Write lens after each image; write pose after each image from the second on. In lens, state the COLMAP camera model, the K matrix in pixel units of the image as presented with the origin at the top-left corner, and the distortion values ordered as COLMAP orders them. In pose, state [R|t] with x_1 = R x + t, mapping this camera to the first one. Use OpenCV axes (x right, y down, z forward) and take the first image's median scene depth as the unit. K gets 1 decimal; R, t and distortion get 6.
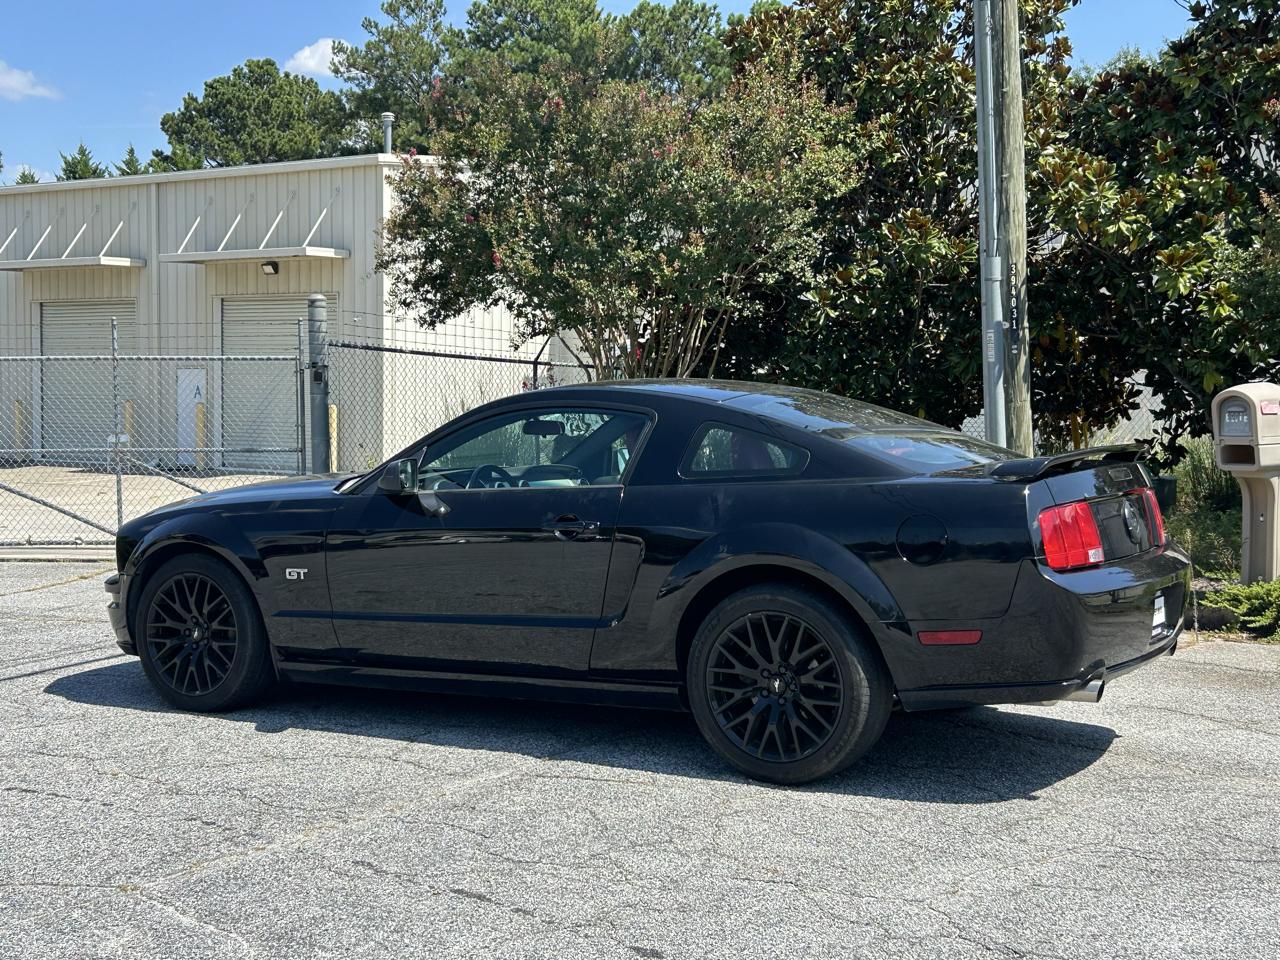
lens RADIAL K [[1752.2, 0, 649.9], [0, 1752.2, 494.1], [0, 0, 1]] dist [0.071399, 0.000000]
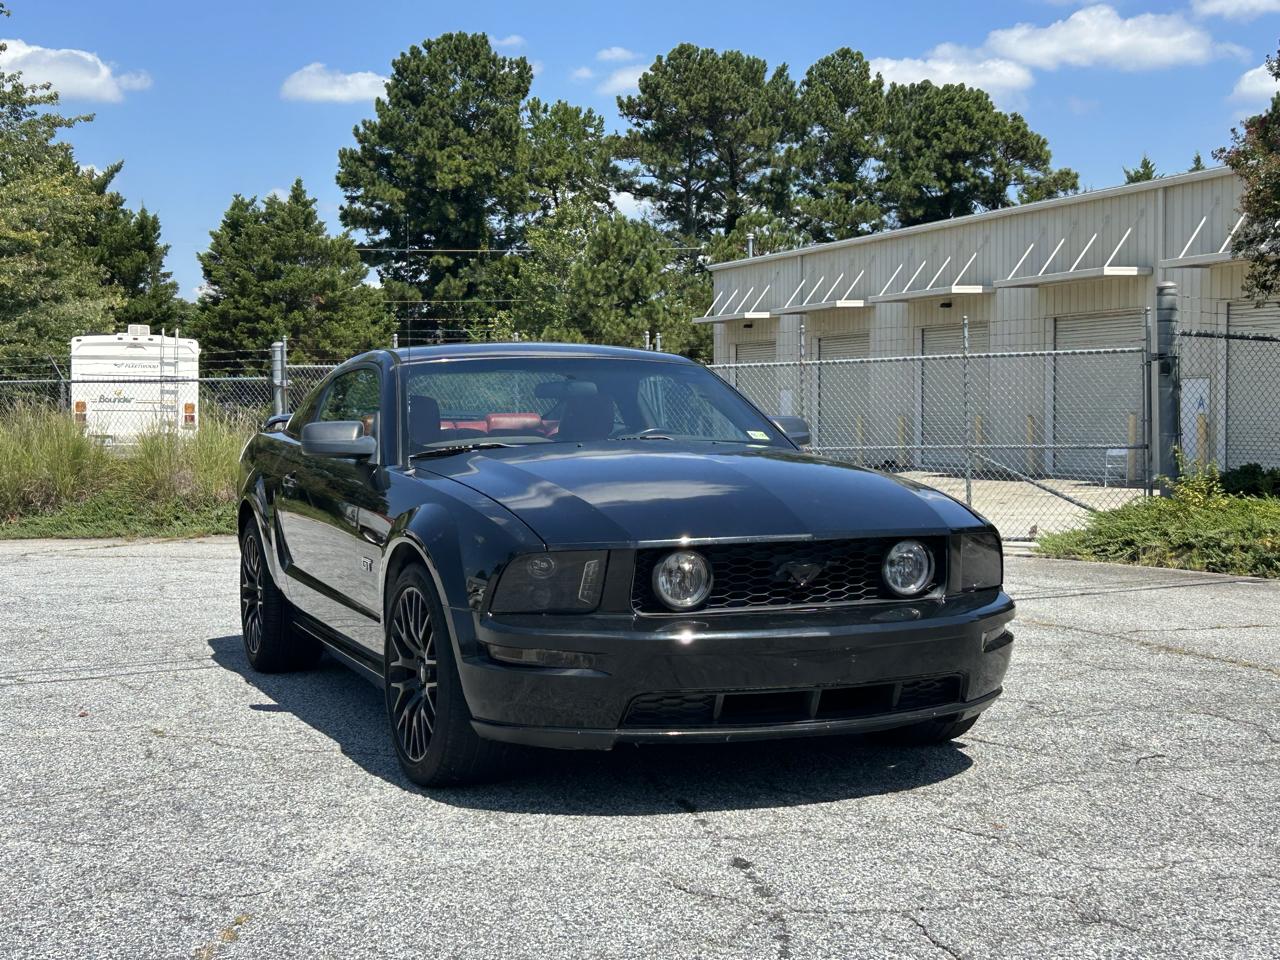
lens RADIAL K [[1837.8, 0, 634.2], [0, 1837.8, 483.3], [0, 0, 1]] dist [0.082127, 0.000000]
pose [[0.818011, 0.007817, -0.575150, 0.155186], [-0.020789, 0.999656, -0.015980, 0.017299], [0.574827, 0.025029, 0.817892, 0.027527]]
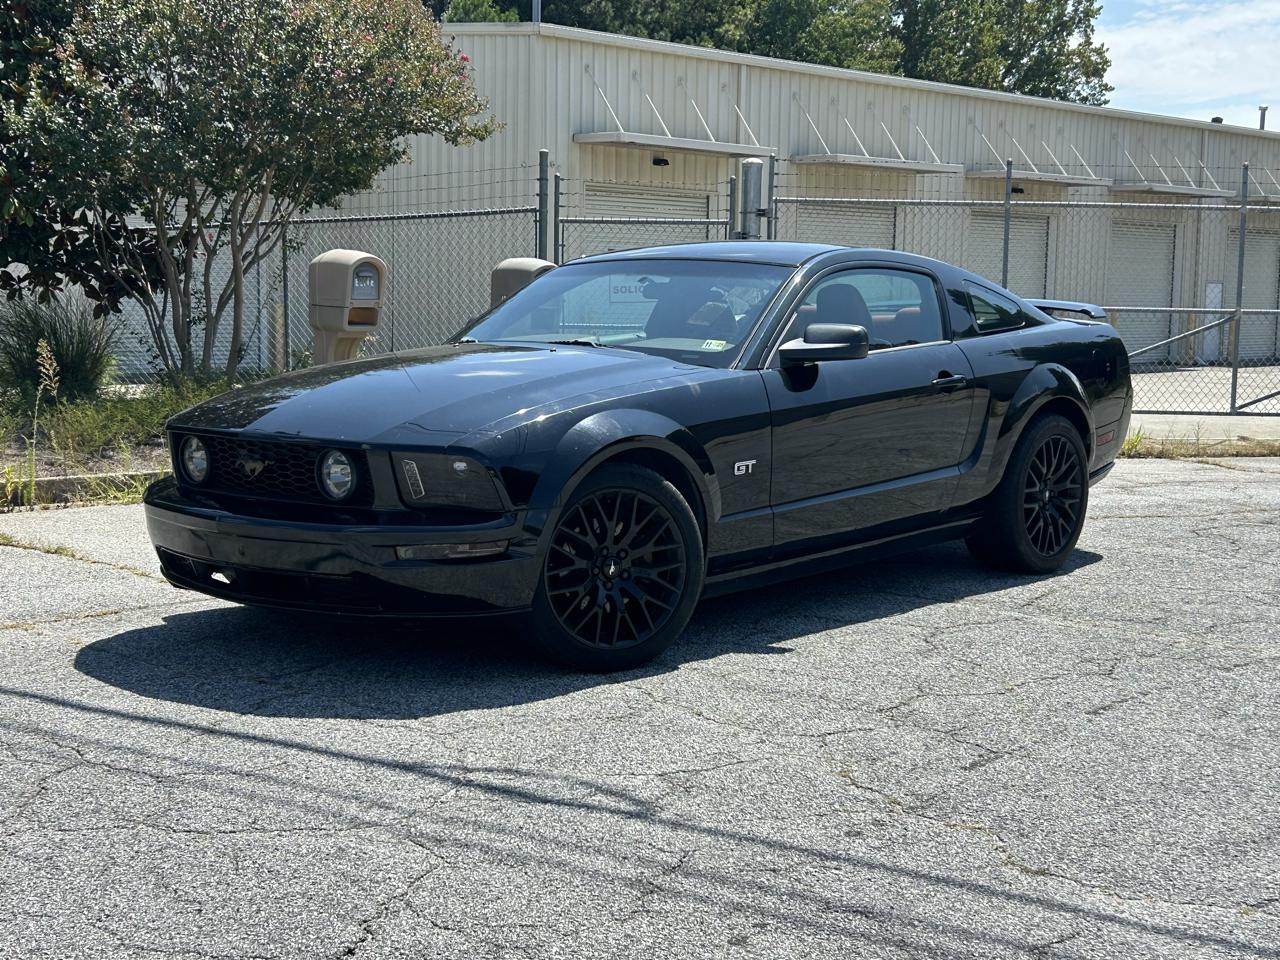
lens RADIAL K [[1837.8, 0, 642.0], [0, 1837.8, 505.0], [0, 0, 1]] dist [0.082127, 0.000000]
pose [[0.190527, -0.119294, 0.974407, -0.497259], [0.048081, 0.992532, 0.112112, -0.017418], [-0.980504, 0.025490, 0.194840, 0.407290]]
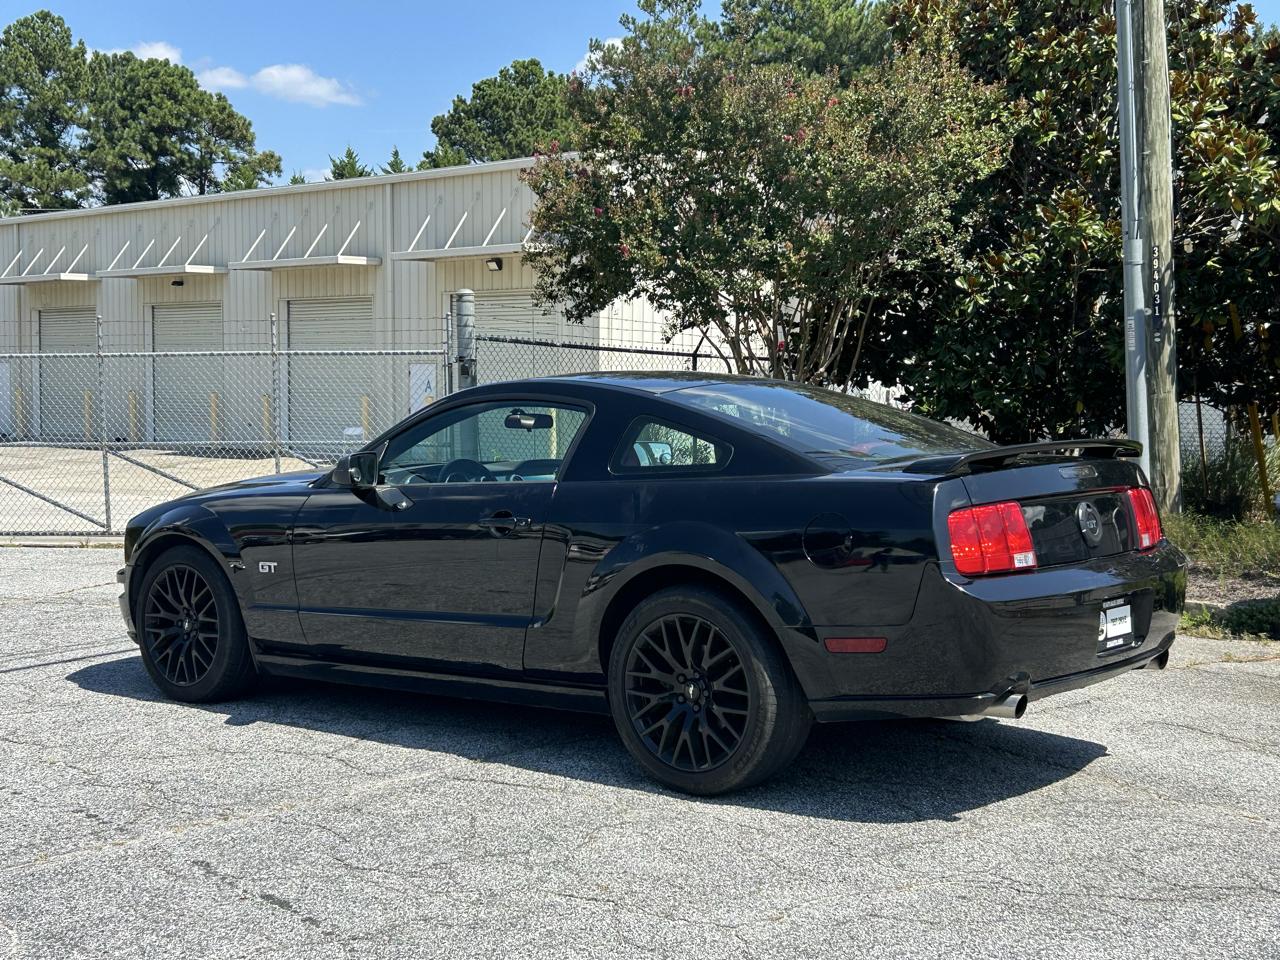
lens RADIAL K [[1752.2, 0, 647.8], [0, 1752.2, 500.4], [0, 0, 1]] dist [0.071399, 0.000000]
pose [[0.987084, 0.007628, -0.160019, 0.079801], [-0.006384, 0.999945, 0.008292, -0.001076], [0.160074, -0.007164, 0.987079, 0.021992]]
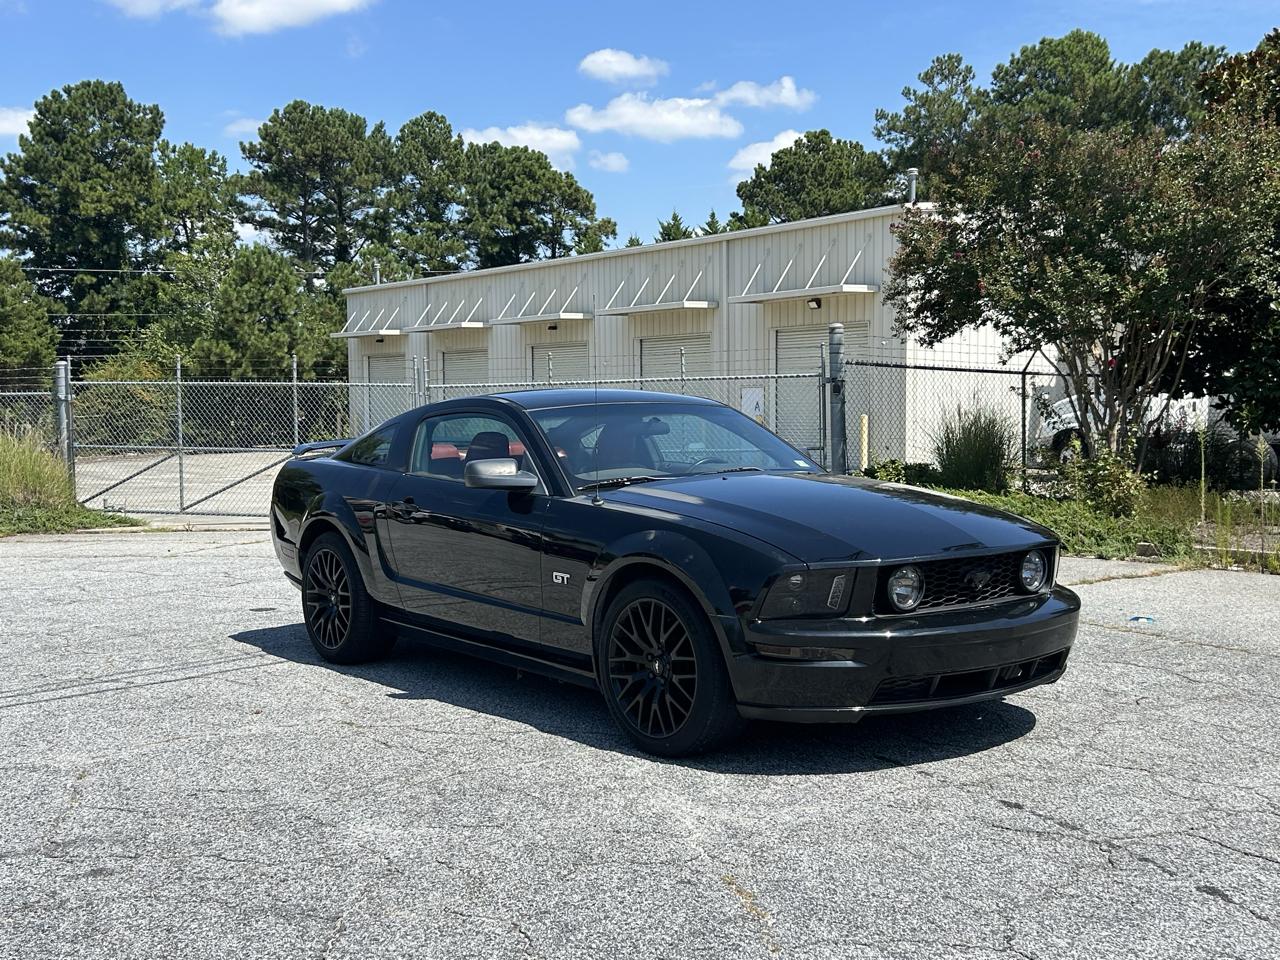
lens RADIAL K [[1499.8, 0, 640.6], [0, 1499.8, 486.6], [0, 0, 1]] dist [0.063876, 0.000000]
pose [[0.943818, -0.000087, -0.330465, 0.031245], [-0.001504, 0.999988, -0.004560, 0.007302], [0.330462, 0.004800, 0.943807, -0.047457]]
